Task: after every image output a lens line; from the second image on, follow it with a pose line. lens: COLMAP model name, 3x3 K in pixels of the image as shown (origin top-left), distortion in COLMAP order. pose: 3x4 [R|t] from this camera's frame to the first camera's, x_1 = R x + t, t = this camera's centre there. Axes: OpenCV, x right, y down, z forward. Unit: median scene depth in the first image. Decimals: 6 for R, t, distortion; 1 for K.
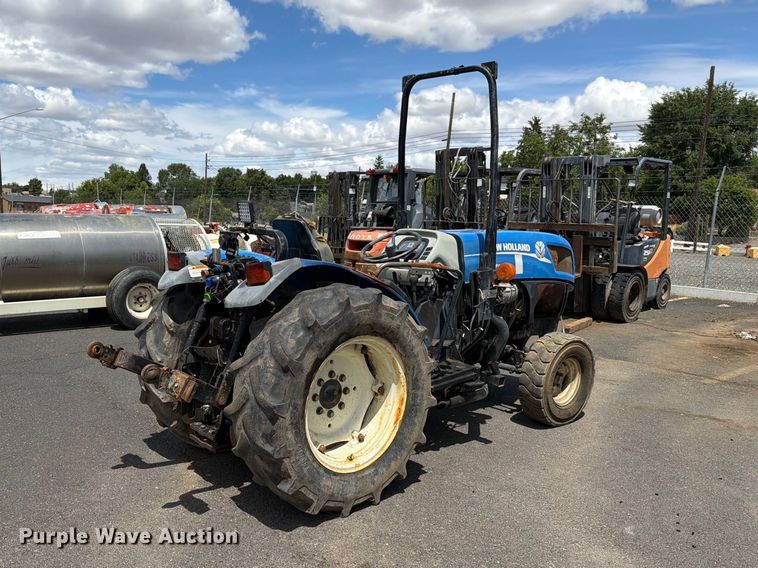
lens RADIAL K [[656.0, 0, 291.6], [0, 656.0, 319.4], [0, 0, 1]] dist [0.098417, -0.141269]
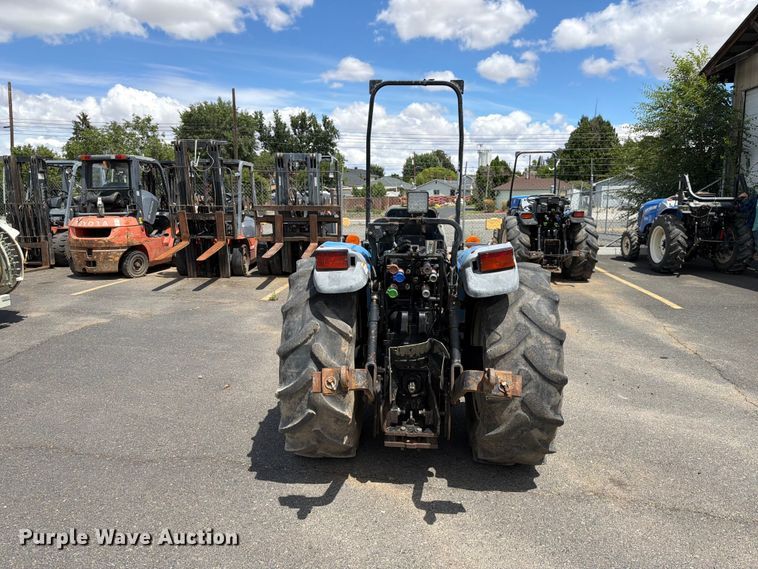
lens RADIAL K [[535.3, 0, 380.1], [0, 535.3, 287.0], [0, 0, 1]] dist [0.054861, -0.063555]
pose [[0.660313, -0.144807, 0.736898, -0.645569], [0.138305, 0.987899, 0.070200, -0.091547], [-0.738146, 0.055563, 0.672349, 0.454190]]
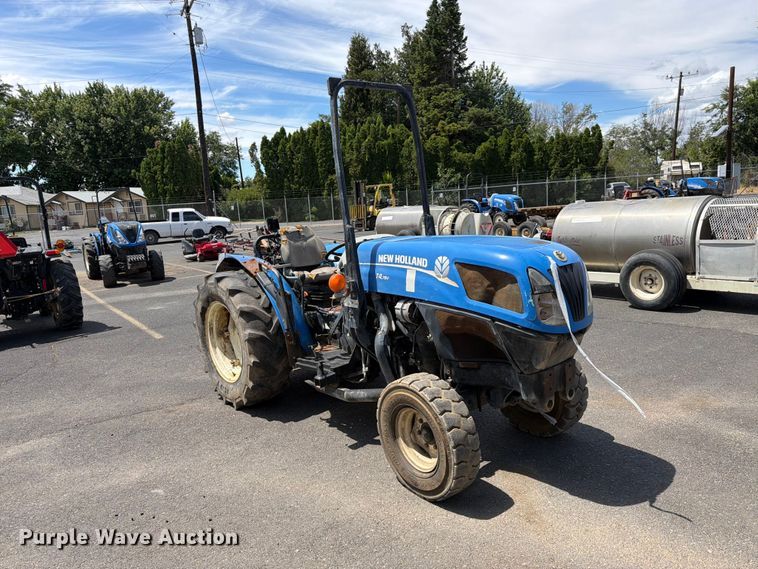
lens RADIAL K [[535.3, 0, 380.1], [0, 535.3, 287.0], [0, 0, 1]] dist [0.054861, -0.063555]
pose [[0.033758, 0.140402, -0.989519, 1.211640], [-0.096194, 0.985943, 0.136613, -0.195949], [0.994790, 0.090574, 0.046789, 1.101193]]
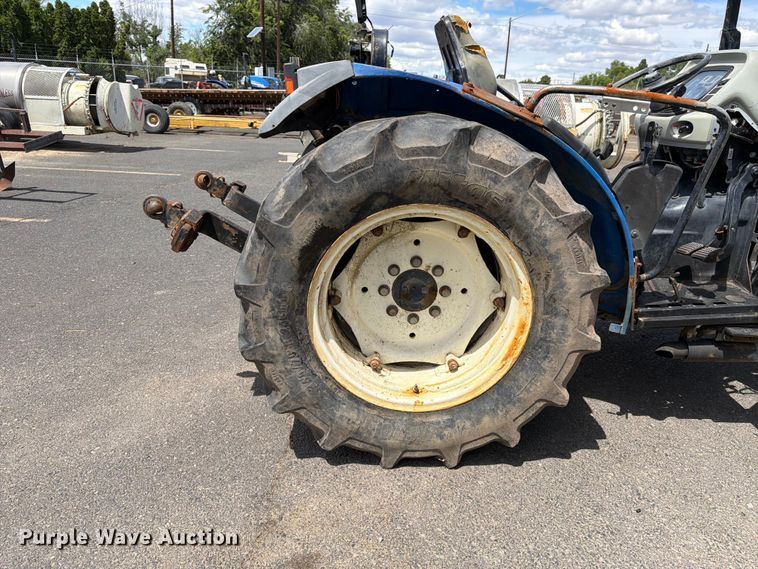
lens RADIAL K [[535.3, 0, 380.1], [0, 535.3, 287.0], [0, 0, 1]] dist [0.054861, -0.063555]
pose [[0.800263, 0.214290, -0.560053, 0.292114], [-0.119523, 0.972229, 0.201211, 0.005000], [0.587616, -0.094082, 0.803651, 0.477077]]
